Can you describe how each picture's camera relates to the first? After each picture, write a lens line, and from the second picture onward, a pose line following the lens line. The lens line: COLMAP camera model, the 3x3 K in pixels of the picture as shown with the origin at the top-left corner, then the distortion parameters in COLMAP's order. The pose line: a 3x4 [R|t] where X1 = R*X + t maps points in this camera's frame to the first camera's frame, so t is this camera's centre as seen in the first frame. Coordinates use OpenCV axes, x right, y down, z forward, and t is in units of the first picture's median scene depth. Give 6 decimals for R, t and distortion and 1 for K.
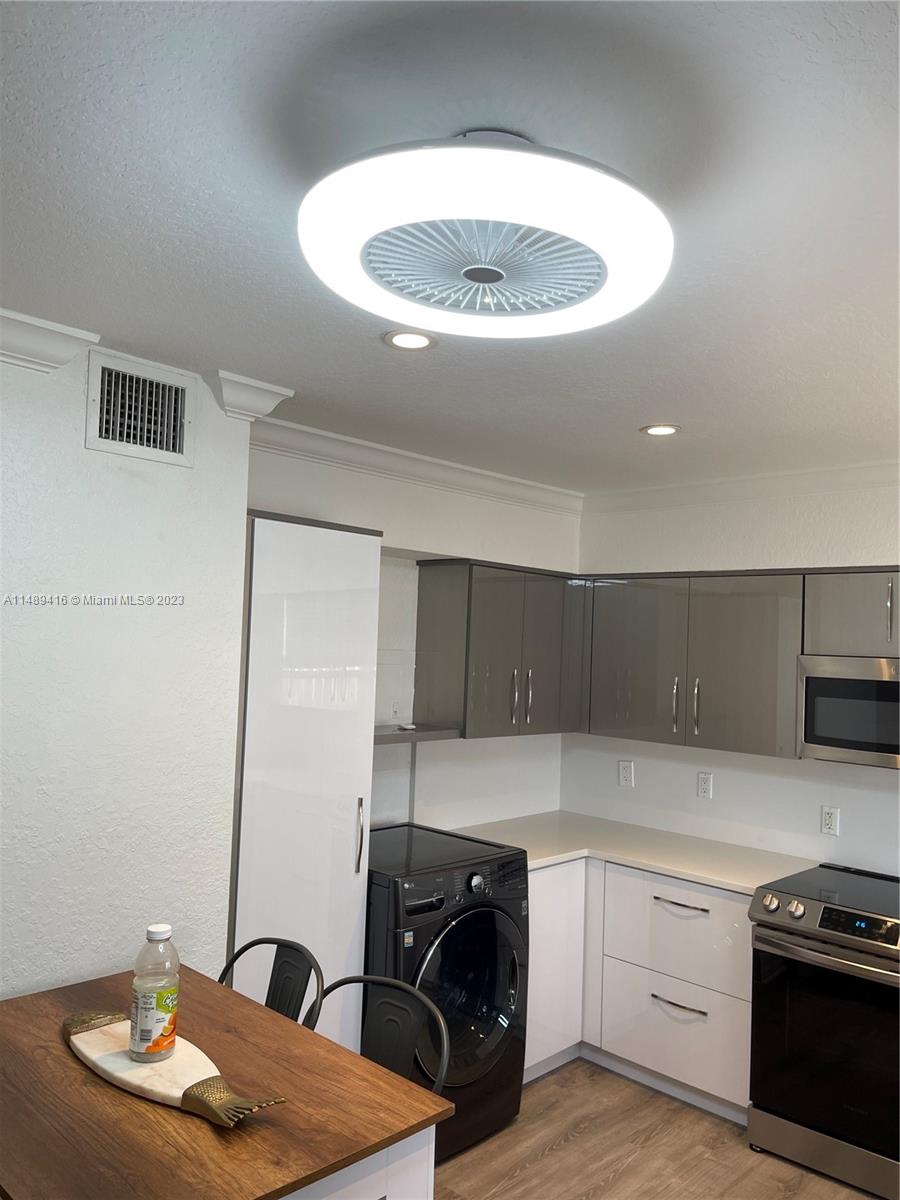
lens RADIAL K [[917.4, 0, 459.7], [0, 917.4, 599.2], [0, 0, 1]] dist [0.078839, -0.111044]
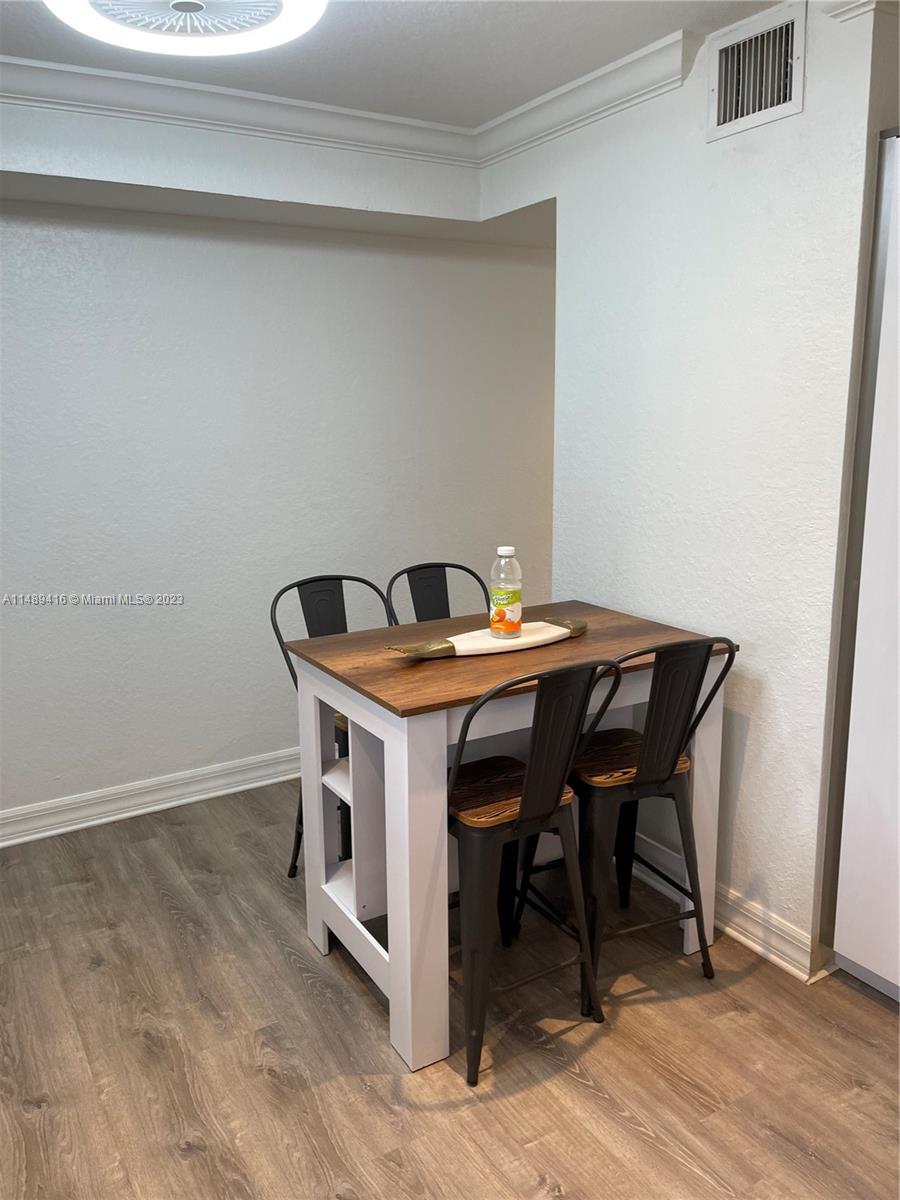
lens RADIAL K [[917.4, 0, 454.2], [0, 917.4, 607.8], [0, 0, 1]] dist [0.078839, -0.111044]
pose [[-0.273373, 0.168283, -0.947073, 0.681567], [0.051099, 0.985728, 0.160402, 0.154660], [0.960550, -0.004545, -0.278070, 0.905222]]
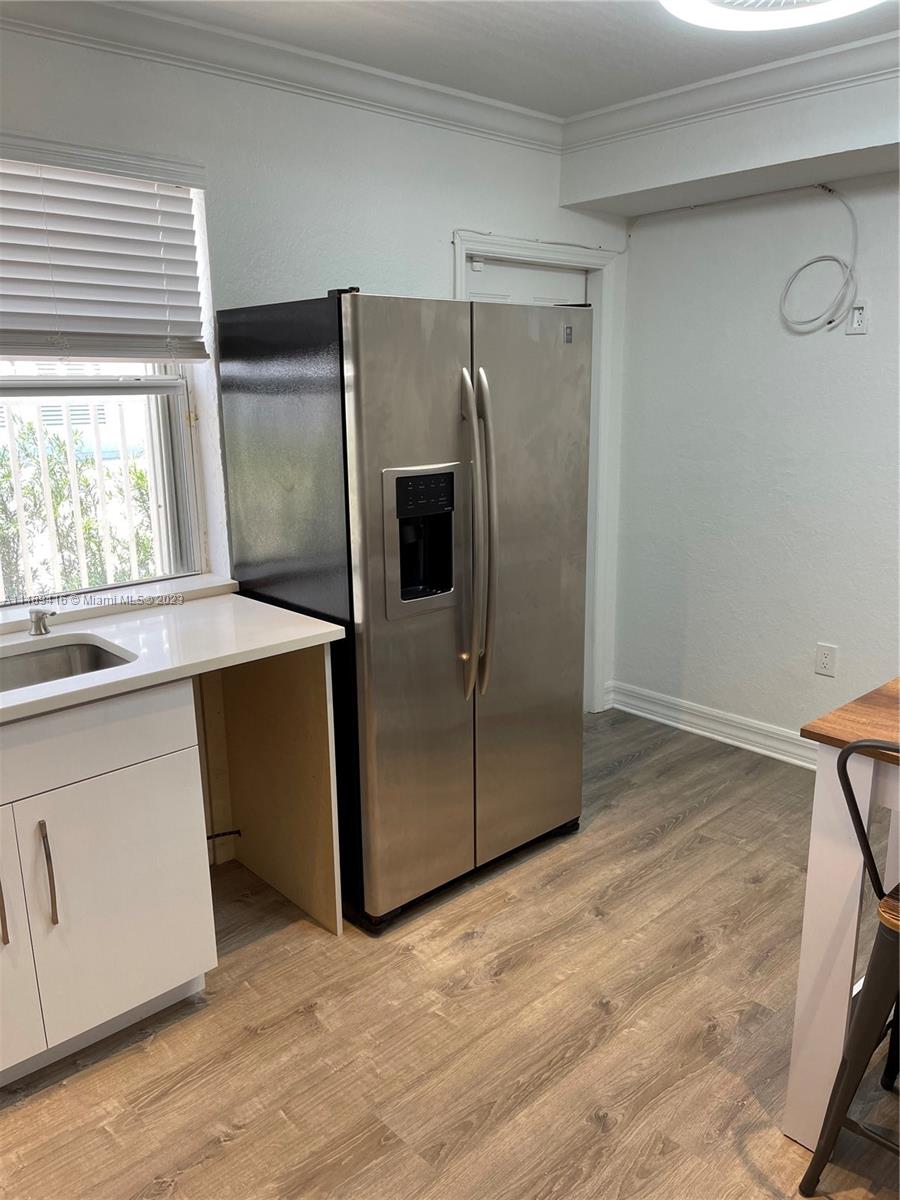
lens RADIAL K [[917.4, 0, 443.6], [0, 917.4, 603.1], [0, 0, 1]] dist [0.078839, -0.111044]
pose [[-0.996525, -0.056872, 0.060854, 0.221061], [-0.043939, 0.979620, 0.195995, 0.150657], [-0.070761, 0.192640, -0.978715, 1.296678]]
